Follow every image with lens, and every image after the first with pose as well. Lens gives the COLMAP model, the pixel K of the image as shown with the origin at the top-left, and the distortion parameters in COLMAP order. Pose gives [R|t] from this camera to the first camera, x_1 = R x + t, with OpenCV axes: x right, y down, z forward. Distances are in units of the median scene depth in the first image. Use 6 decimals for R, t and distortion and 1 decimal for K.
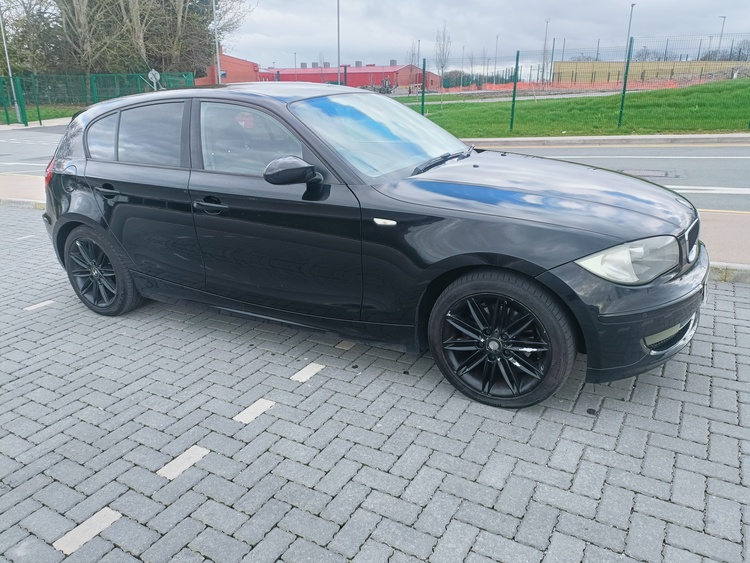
lens RADIAL K [[548.8, 0, 372.6], [0, 548.8, 278.9], [0, 0, 1]] dist [0.071732, -0.063815]
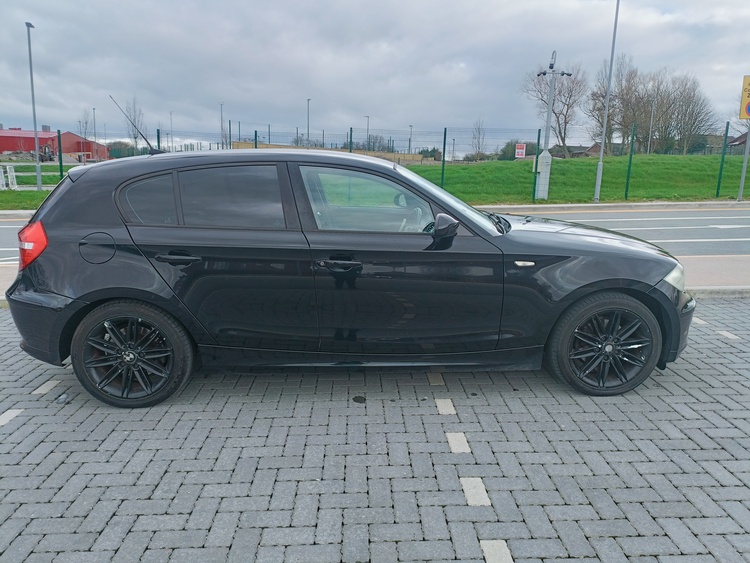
lens RADIAL K [[548.8, 0, 372.6], [0, 548.8, 278.9], [0, 0, 1]] dist [0.071732, -0.063815]
pose [[0.841412, -0.069046, 0.535965, -0.936019], [0.136080, 0.986915, -0.086491, -0.007446], [-0.522981, 0.145709, 0.839798, 0.131724]]
